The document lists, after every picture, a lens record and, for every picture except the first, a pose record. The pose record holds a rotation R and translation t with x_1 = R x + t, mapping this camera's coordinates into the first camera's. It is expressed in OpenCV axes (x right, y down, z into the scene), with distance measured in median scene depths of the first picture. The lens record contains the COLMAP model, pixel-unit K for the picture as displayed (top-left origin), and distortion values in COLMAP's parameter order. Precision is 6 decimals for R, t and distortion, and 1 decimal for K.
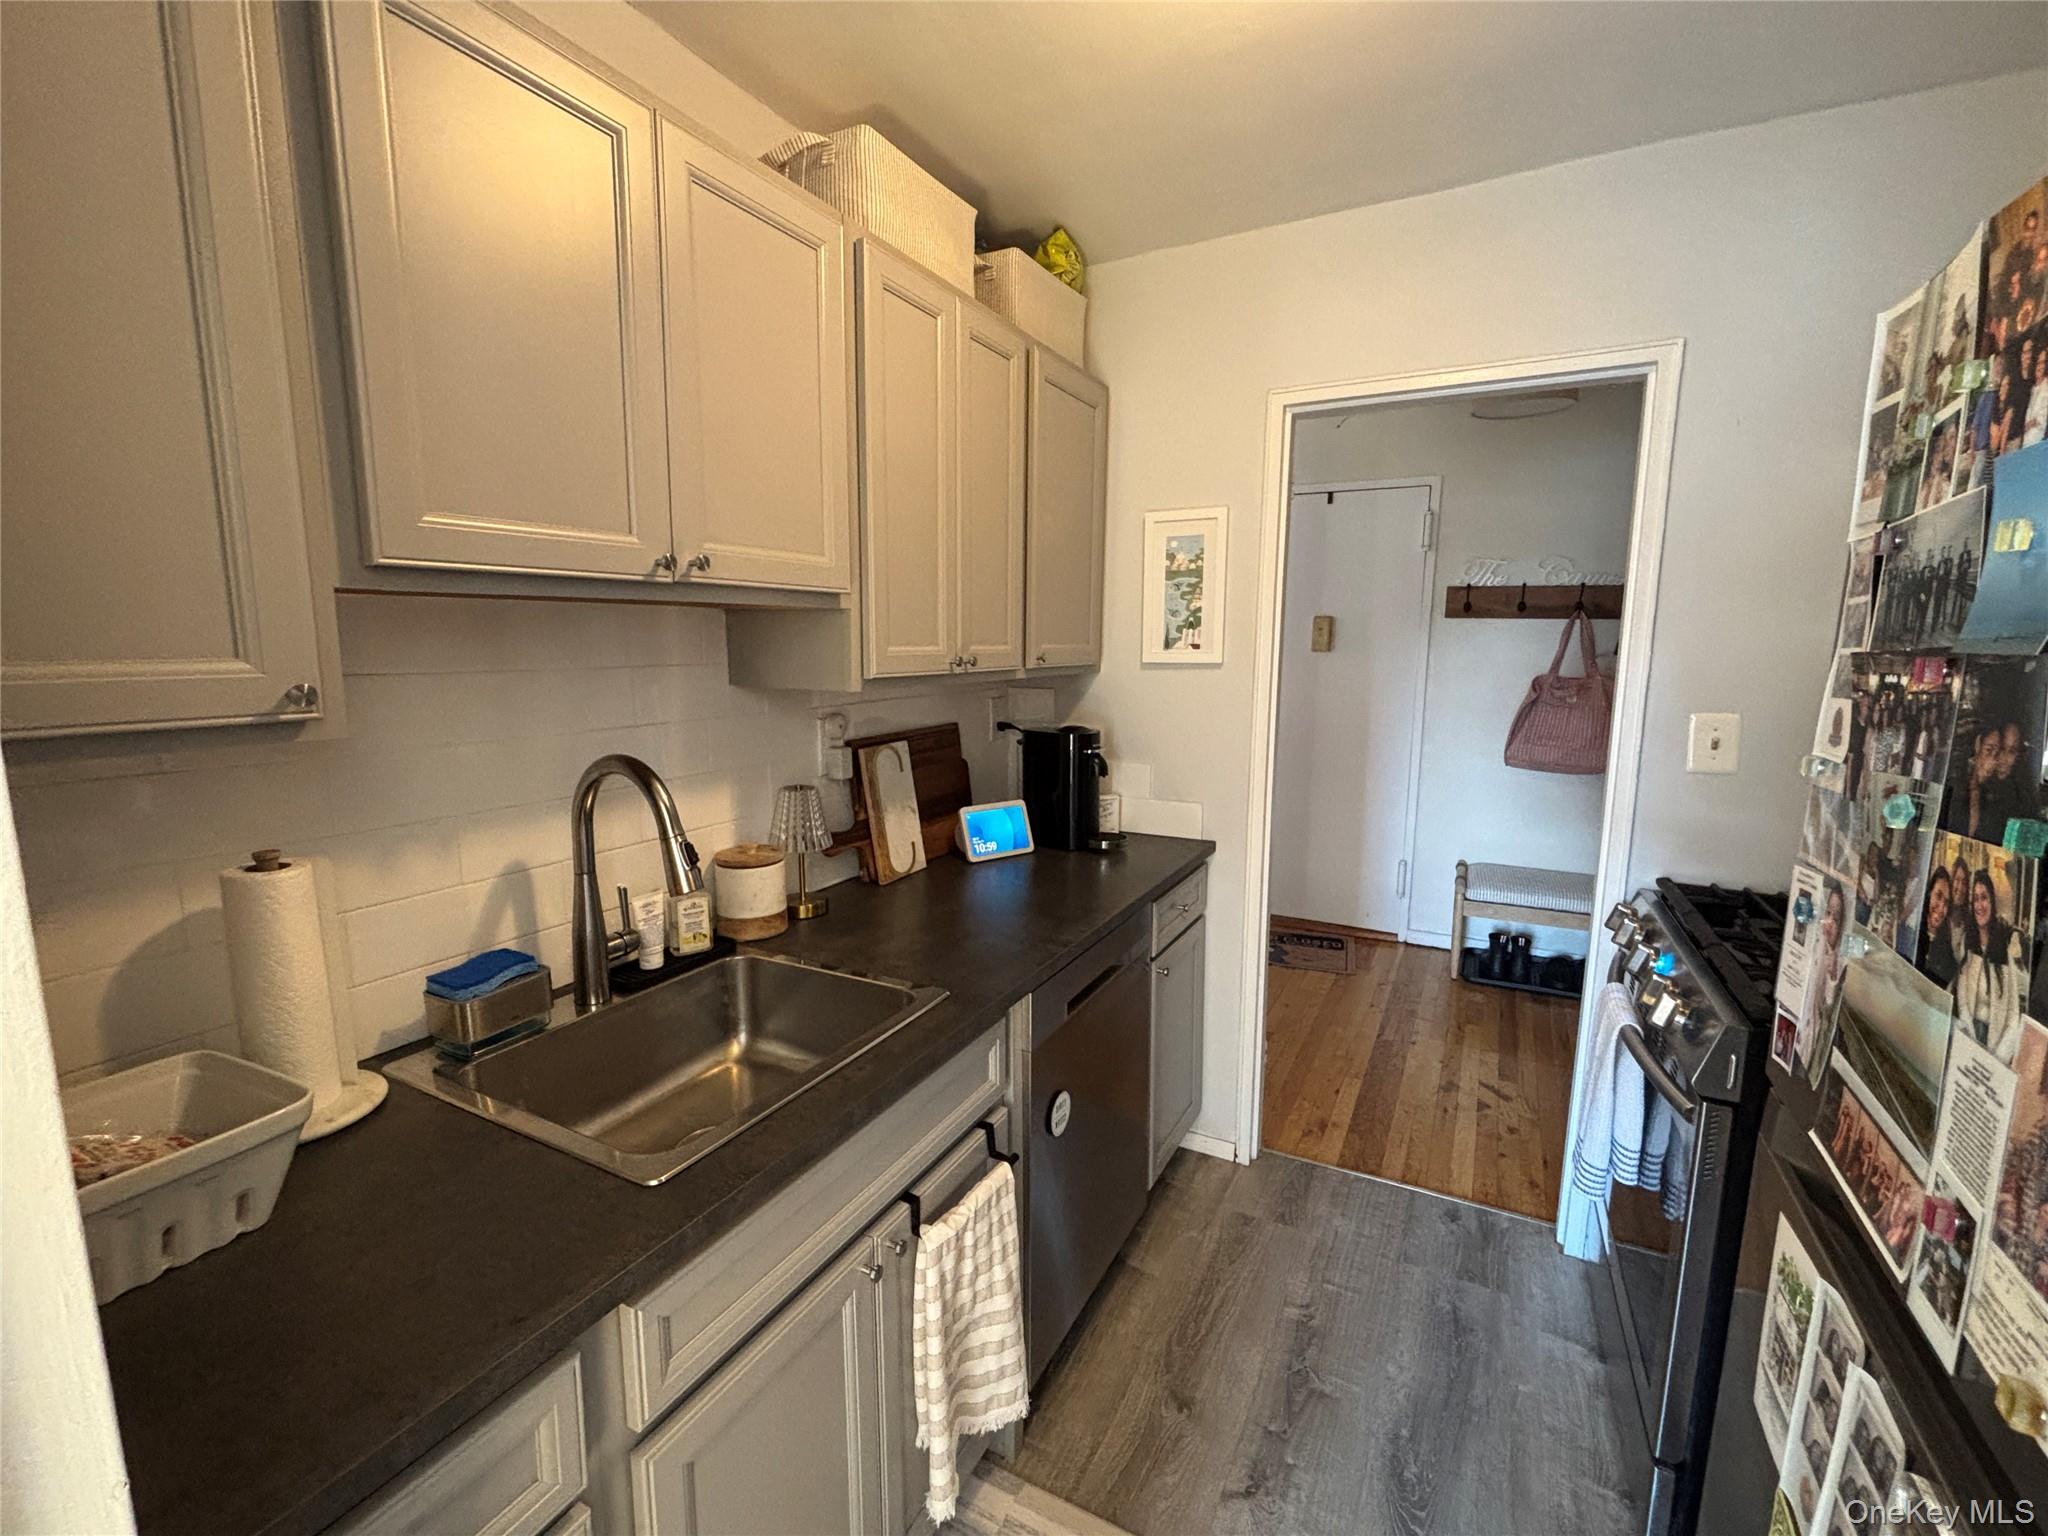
lens RADIAL K [[881.5, 0, 1020.5], [0, 881.5, 767.5], [0, 0, 1]] dist [0.013918, -0.004362]
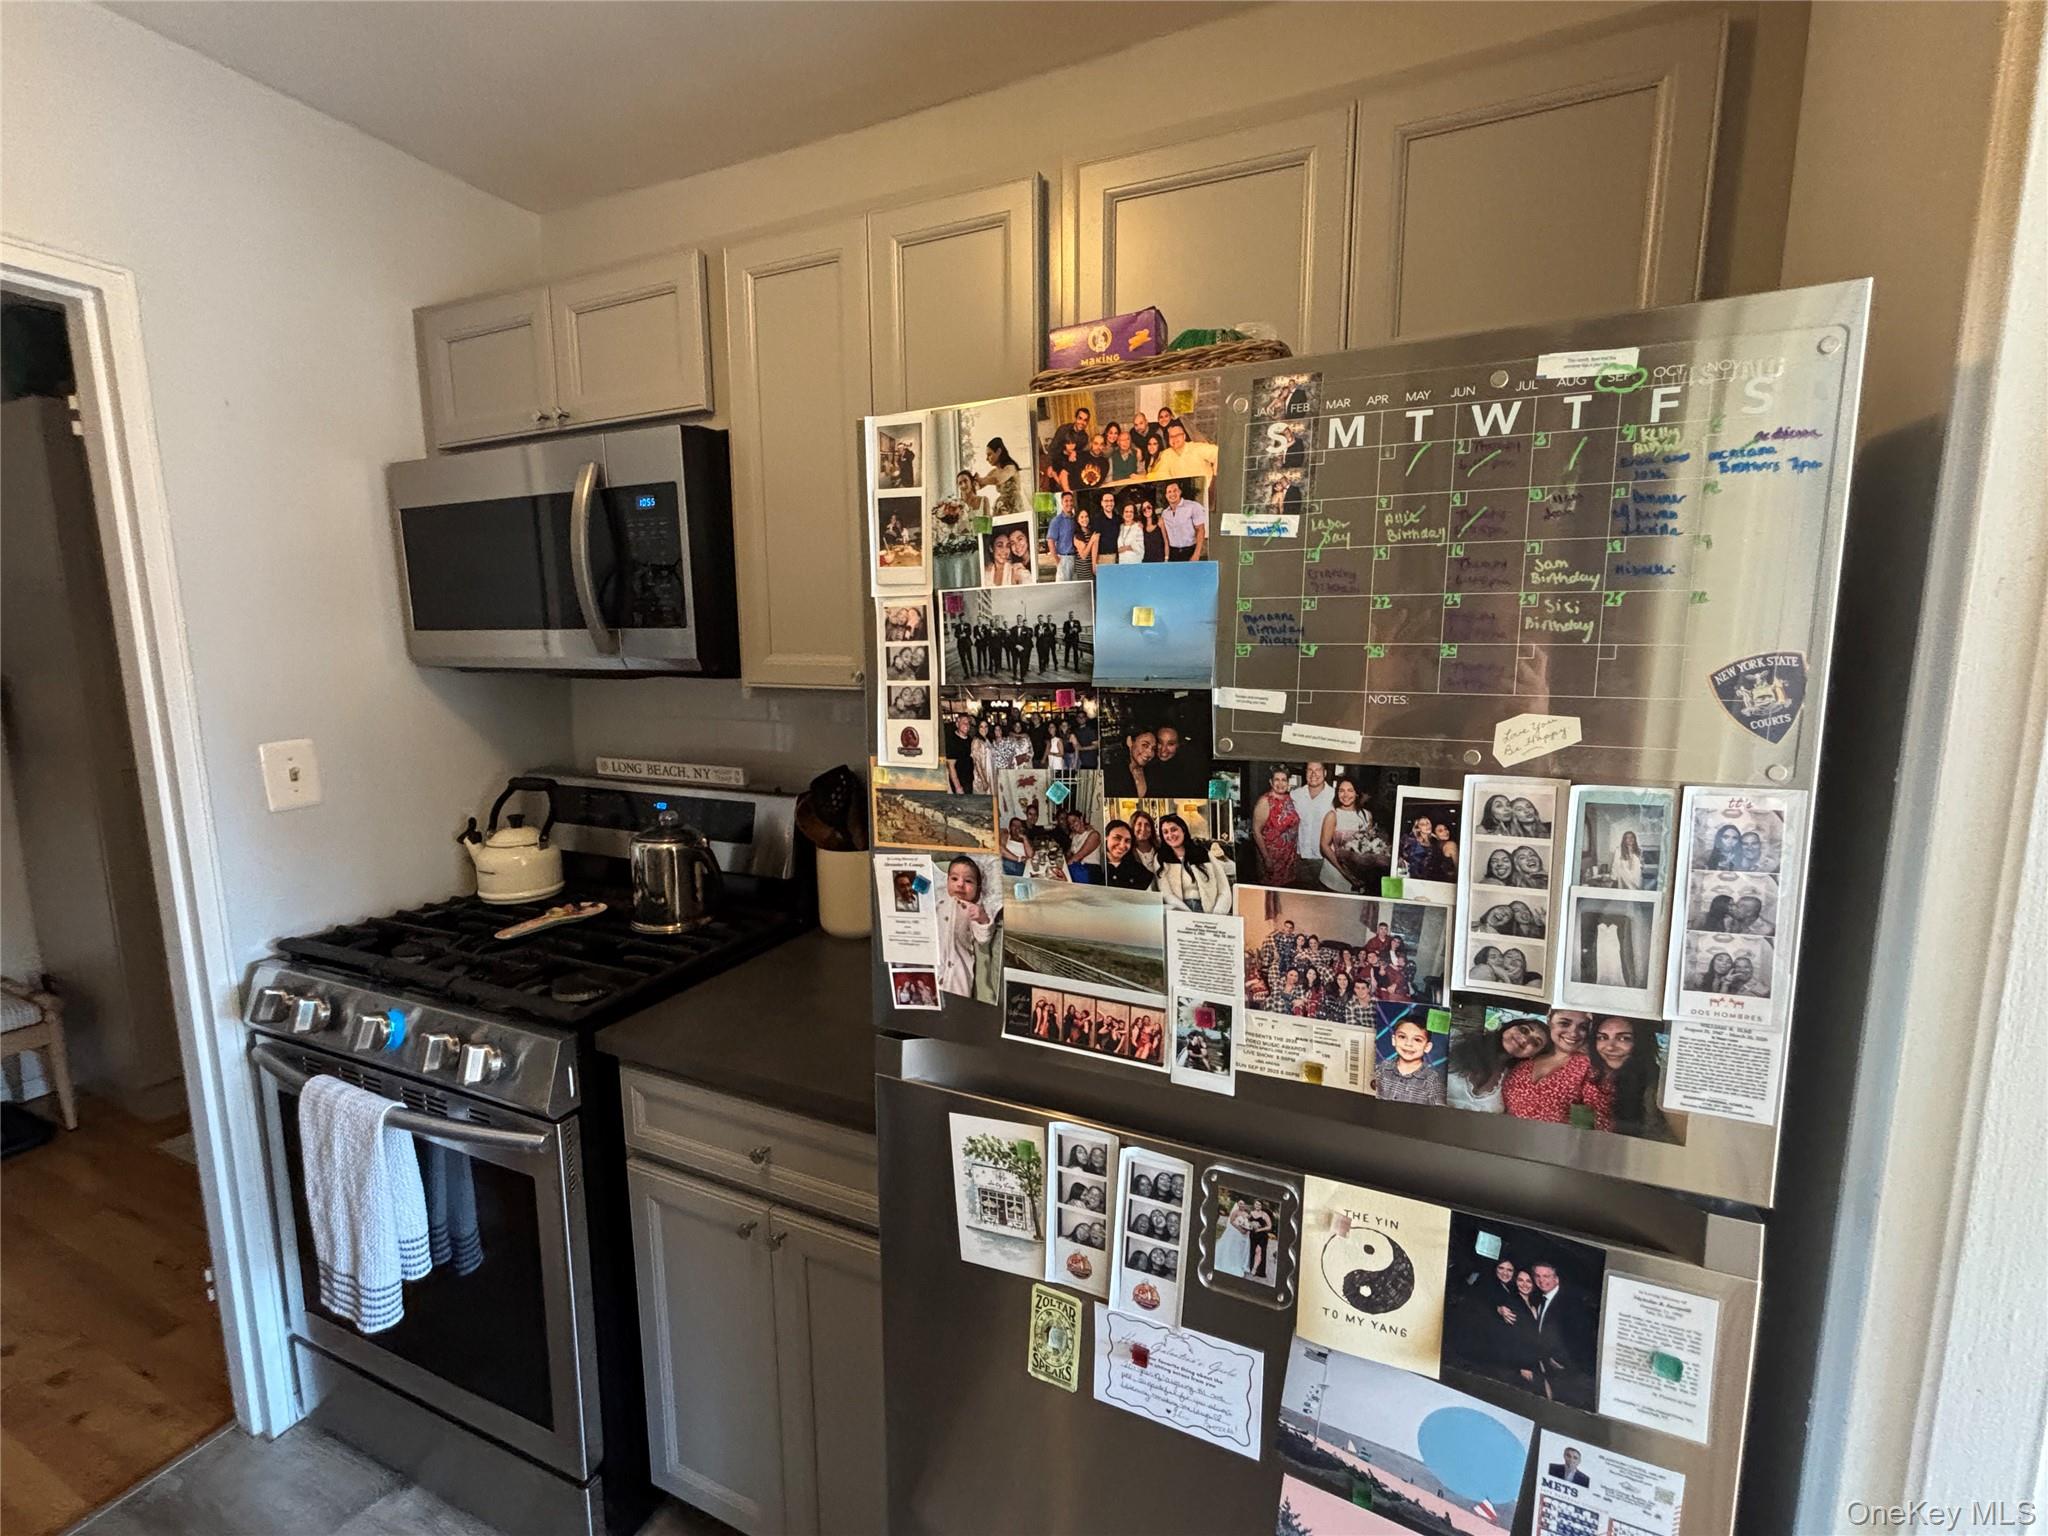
lens RADIAL K [[881.5, 0, 1023.1], [0, 881.5, 764.1], [0, 0, 1]] dist [0.013918, -0.004362]
pose [[-0.057114, -0.151525, 0.986802, -0.407482], [0.150751, 0.975774, 0.158557, -0.216404], [-0.986921, 0.157817, -0.032888, 0.998702]]
